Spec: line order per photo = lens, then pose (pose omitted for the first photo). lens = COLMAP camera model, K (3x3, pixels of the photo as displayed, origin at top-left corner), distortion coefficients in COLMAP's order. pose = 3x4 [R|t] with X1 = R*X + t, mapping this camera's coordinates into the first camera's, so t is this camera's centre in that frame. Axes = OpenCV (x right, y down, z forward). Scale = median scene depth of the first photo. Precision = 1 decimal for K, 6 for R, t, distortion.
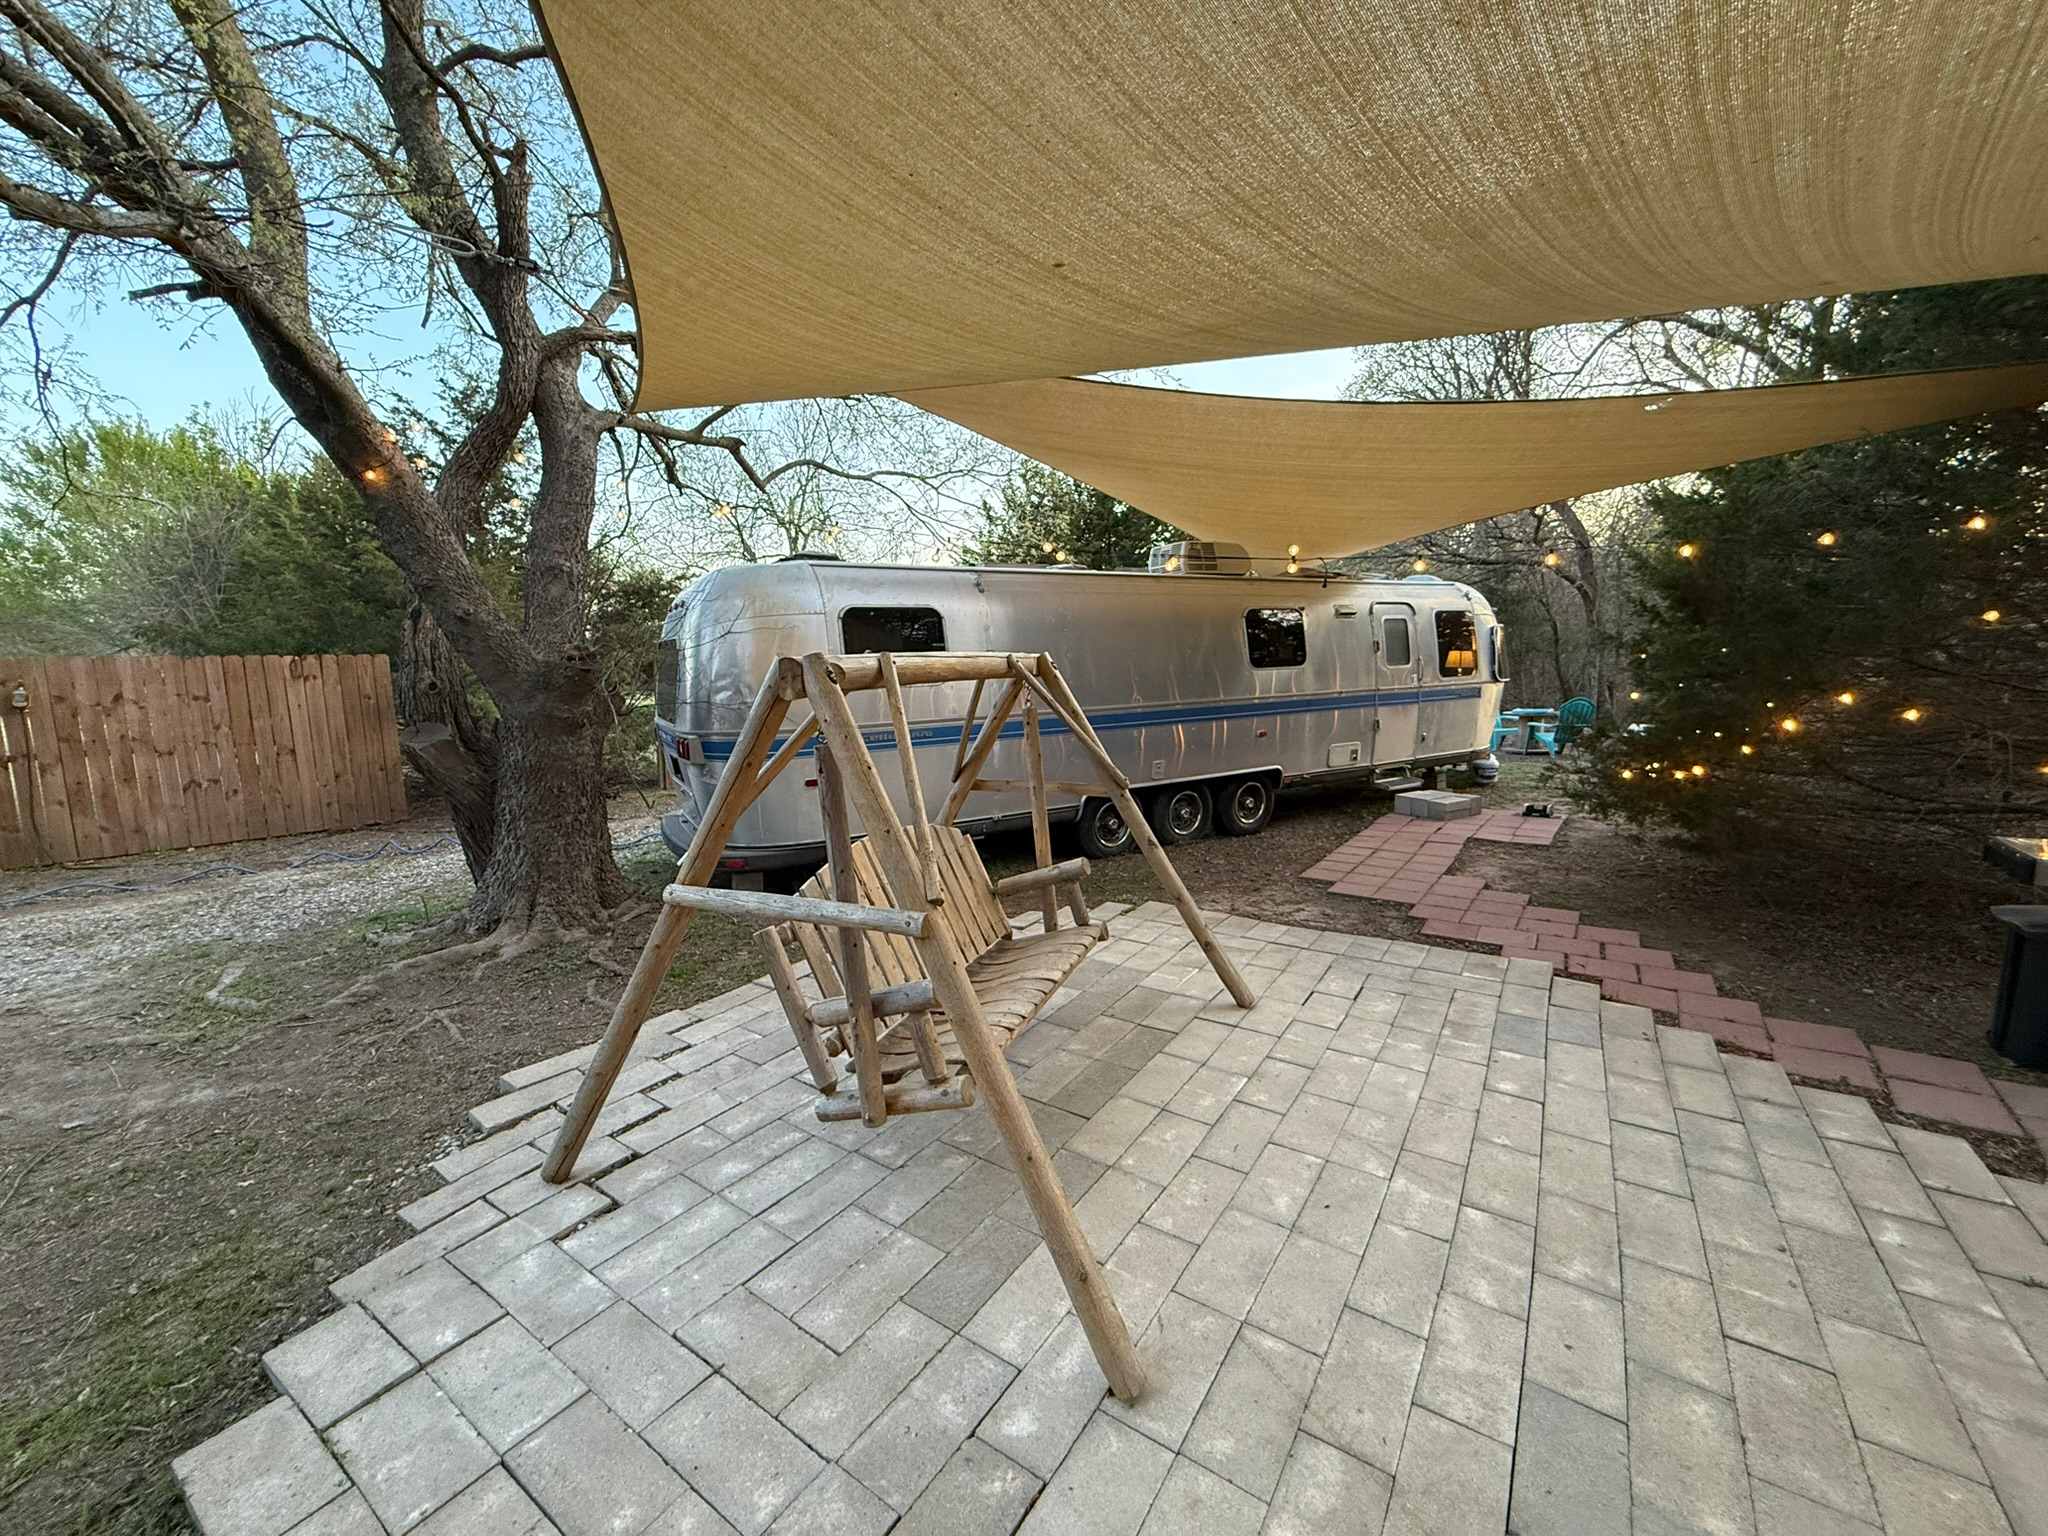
lens RADIAL K [[813.4, 0, 1028.3], [0, 813.4, 779.4], [0, 0, 1]] dist [-0.001264, -0.000210]
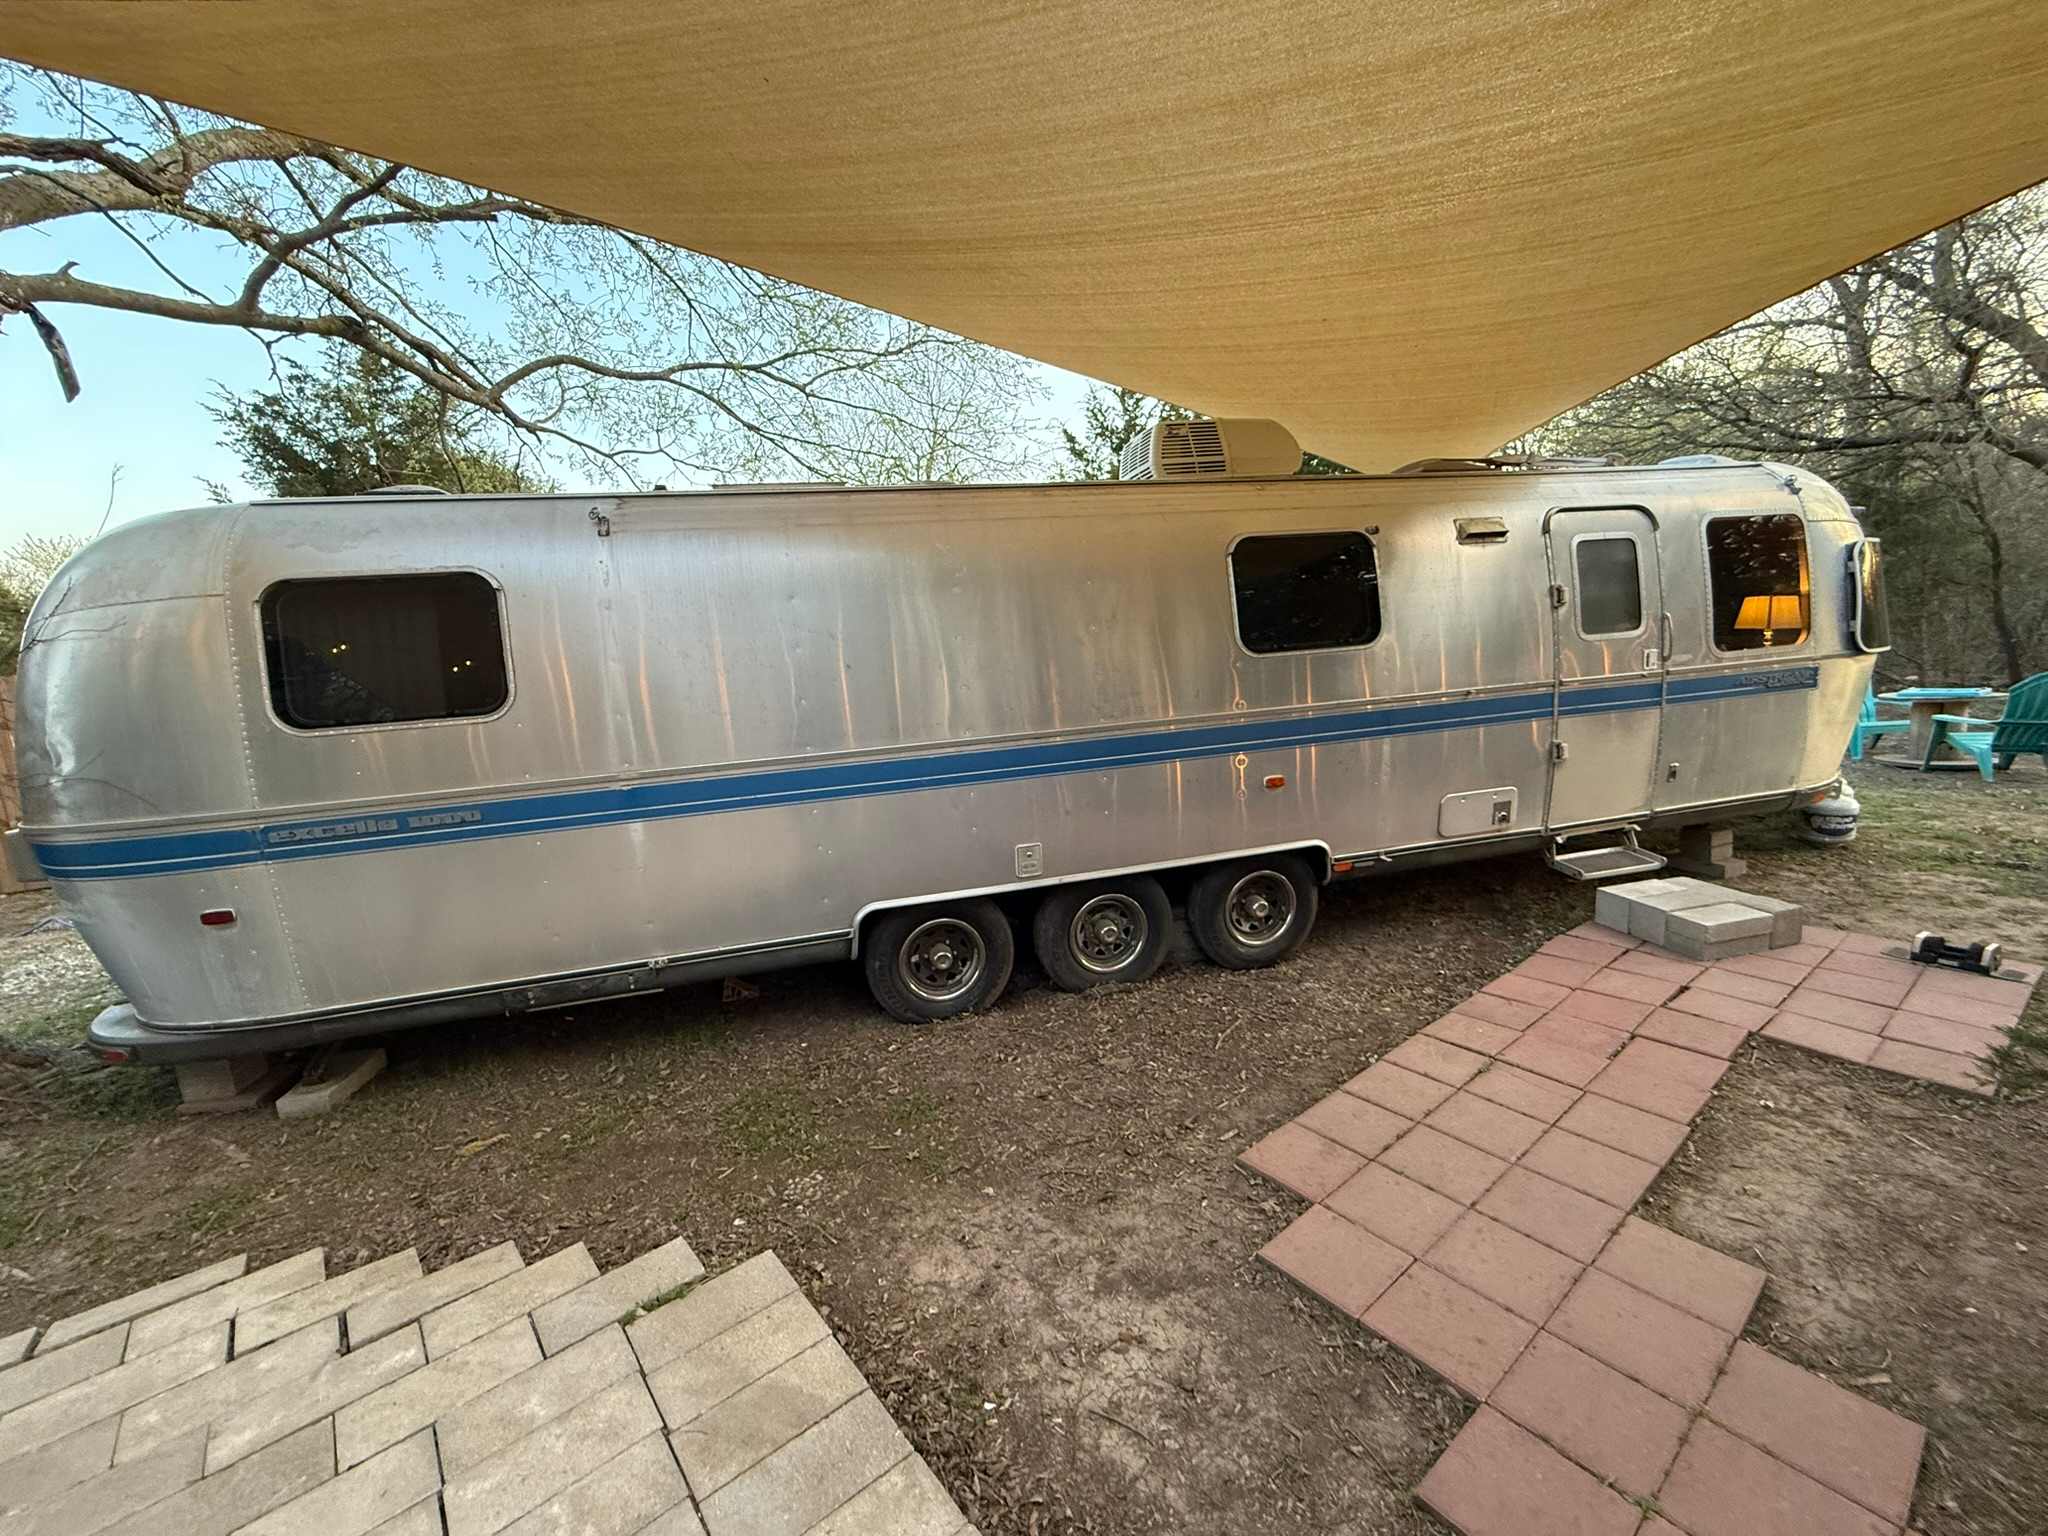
lens RADIAL K [[813.4, 0, 1026.0], [0, 813.4, 772.4], [0, 0, 1]] dist [-0.001264, -0.000210]
pose [[0.959381, 0.011594, -0.281875, 0.247319], [-0.001803, 0.999387, 0.034969, -0.069790], [0.282108, -0.033041, 0.958814, 0.408036]]
